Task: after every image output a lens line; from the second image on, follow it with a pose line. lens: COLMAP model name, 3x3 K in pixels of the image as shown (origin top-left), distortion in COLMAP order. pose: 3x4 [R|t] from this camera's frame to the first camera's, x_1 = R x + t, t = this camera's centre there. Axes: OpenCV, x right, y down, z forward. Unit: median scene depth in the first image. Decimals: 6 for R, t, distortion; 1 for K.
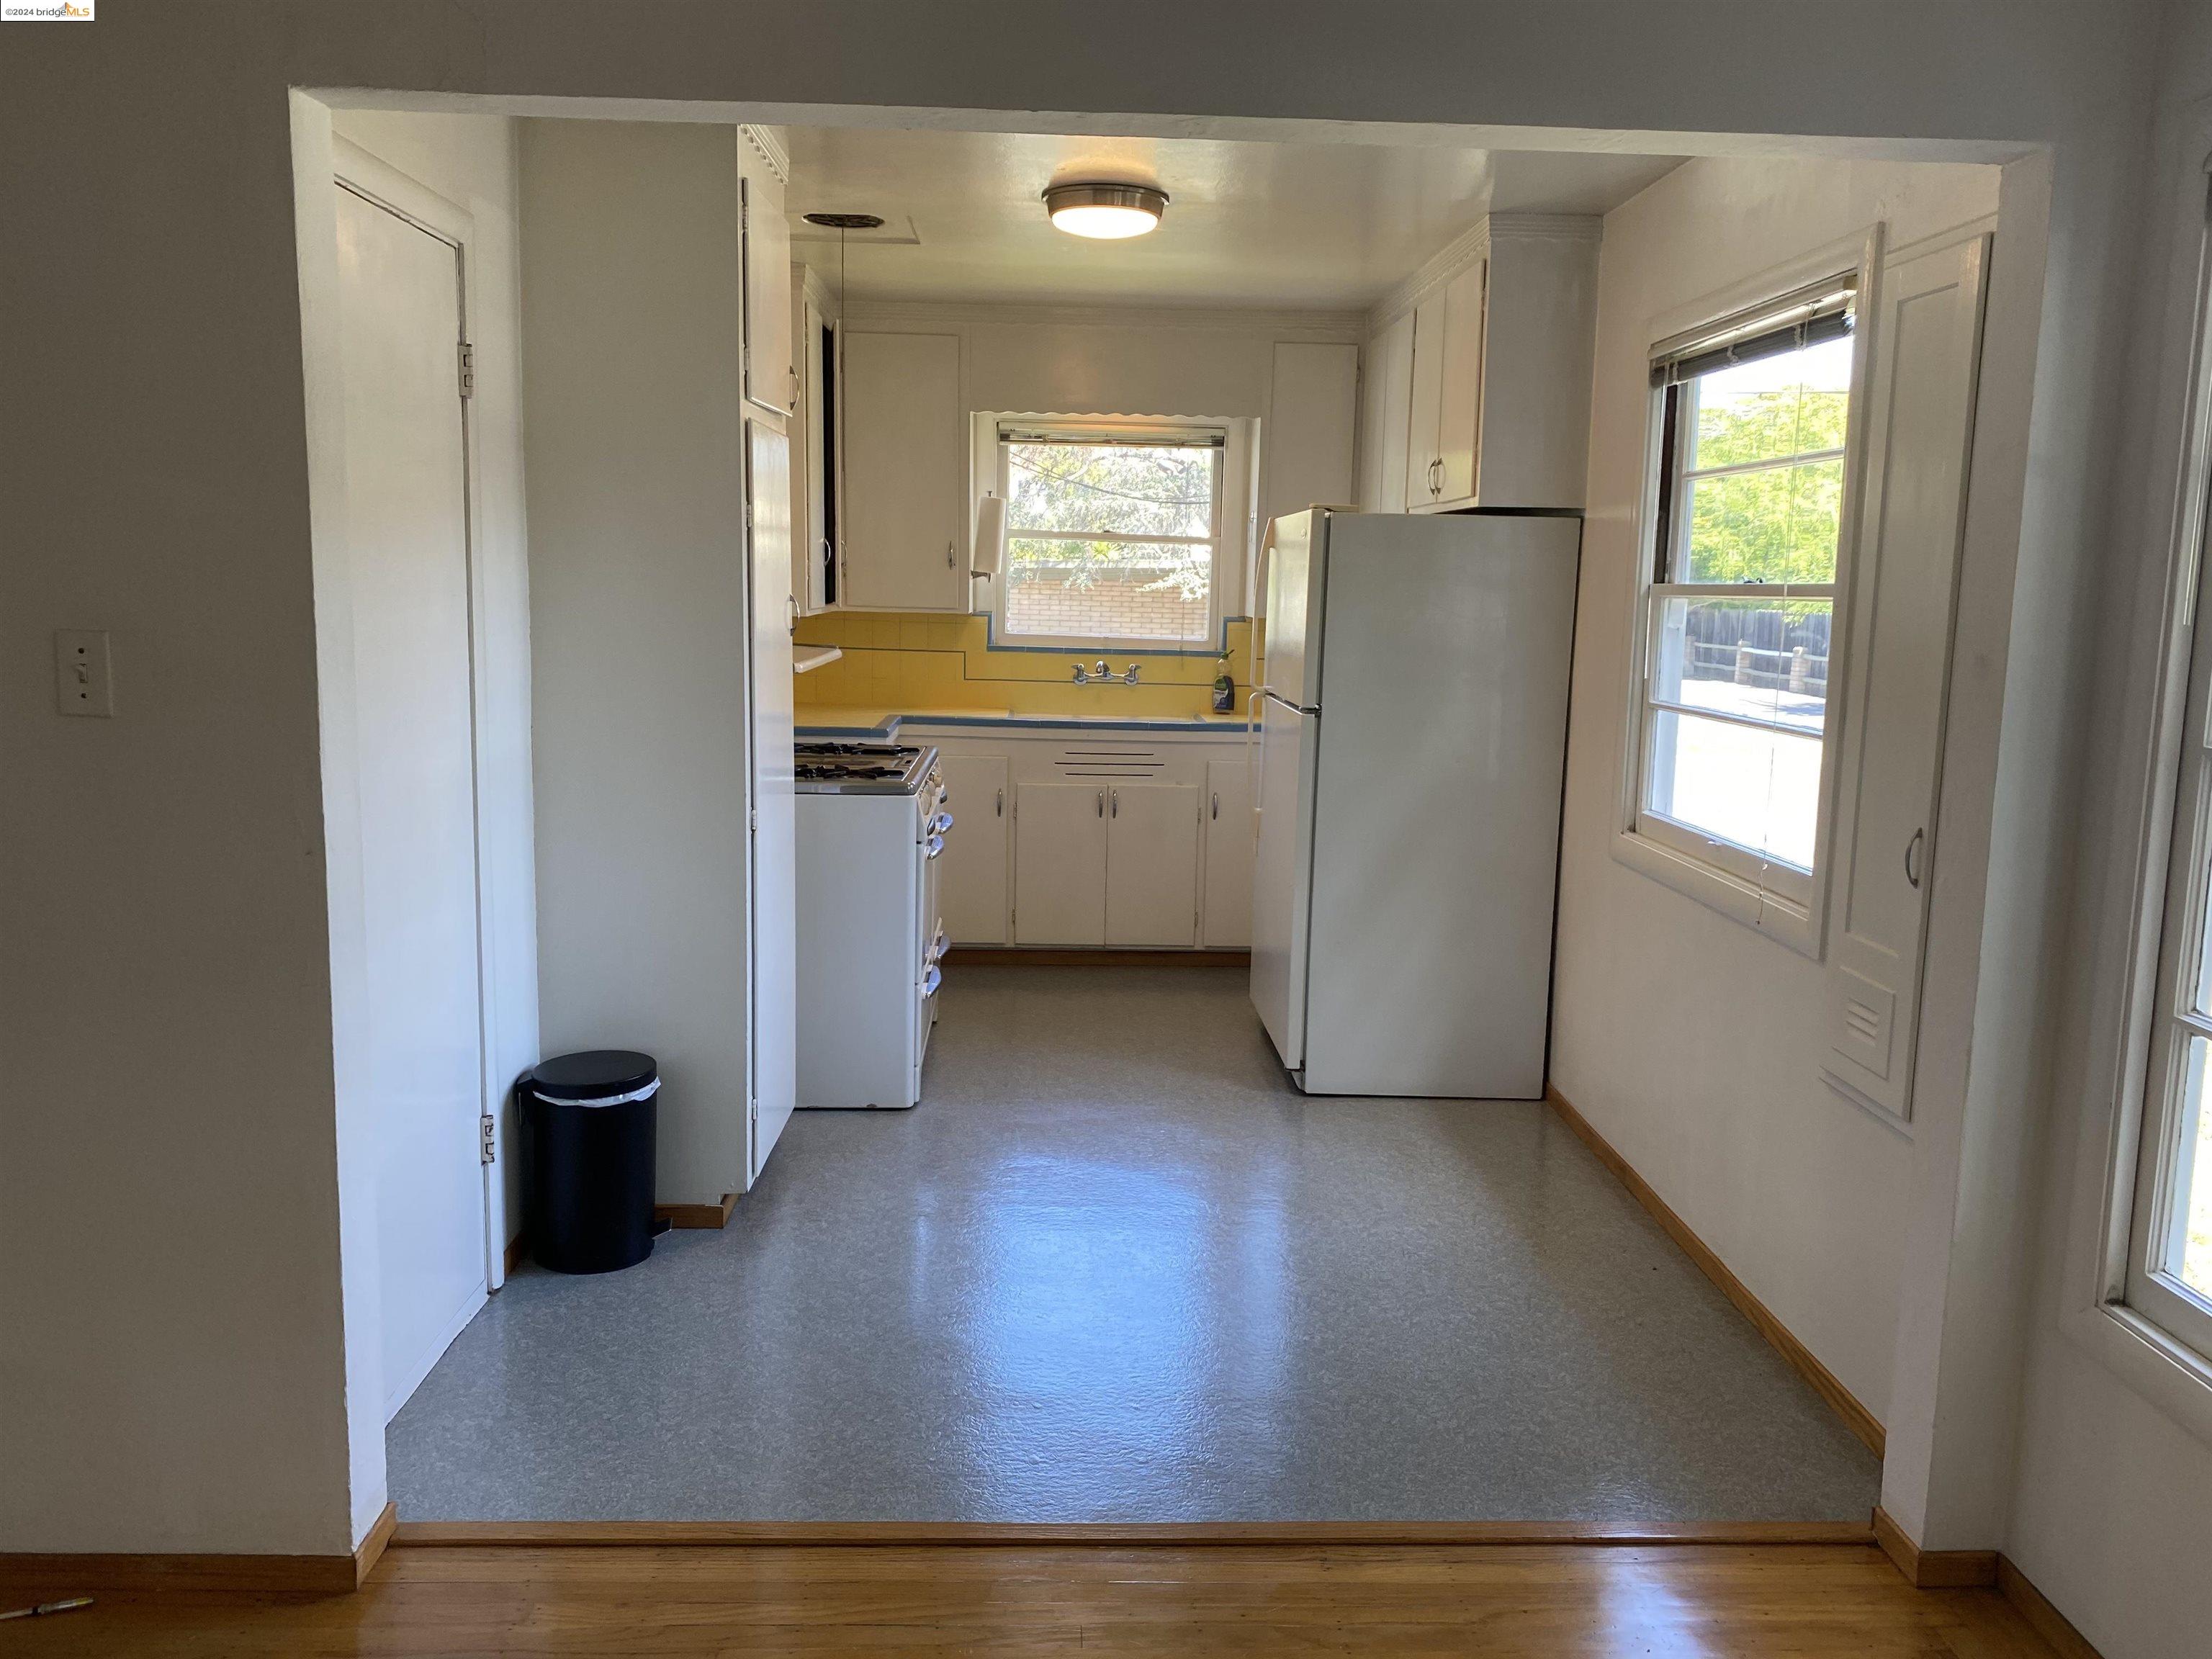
lens RADIAL K [[1698.1, 0, 1103.8], [0, 1698.1, 803.8], [0, 0, 1]] dist [0.067337, -0.071498]
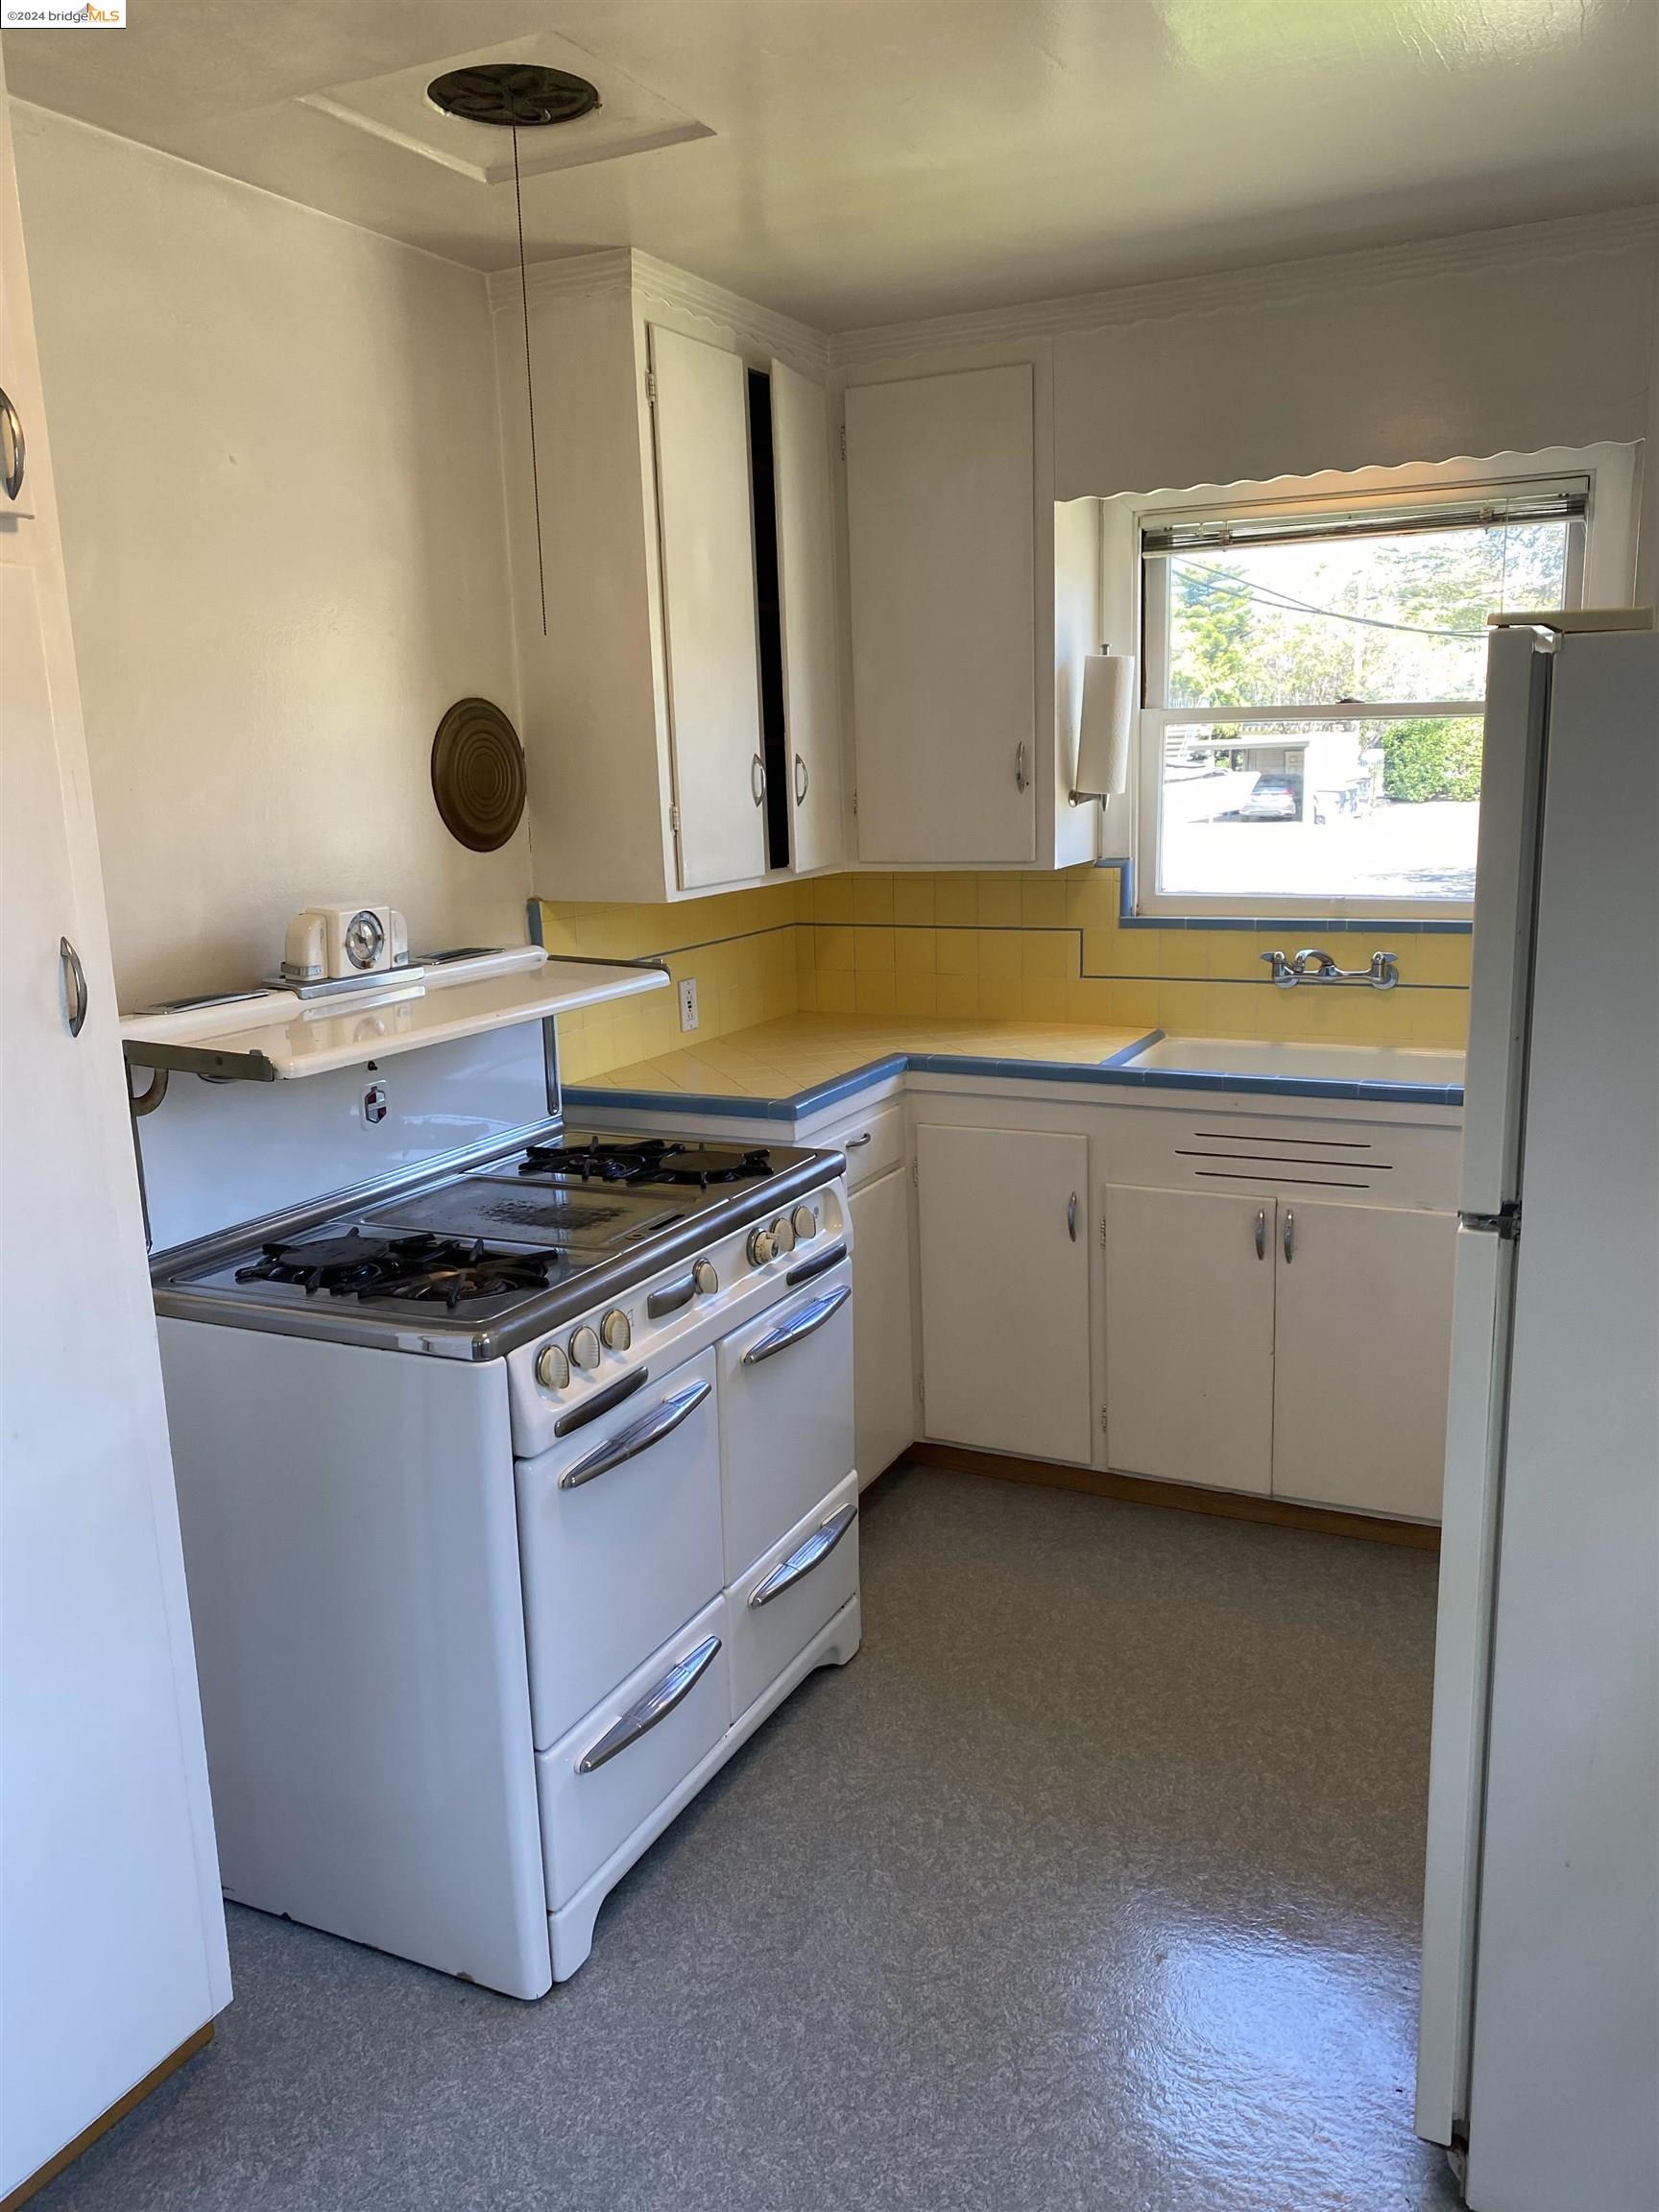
lens RADIAL K [[1698.1, 0, 829.5], [0, 1698.1, 1106.0], [0, 0, 1]] dist [0.067337, -0.071498]
pose [[0.883411, 0.049769, -0.465949, 0.117472], [-0.015603, 0.996917, 0.076901, -0.073577], [0.468339, -0.060666, 0.881464, 0.449578]]
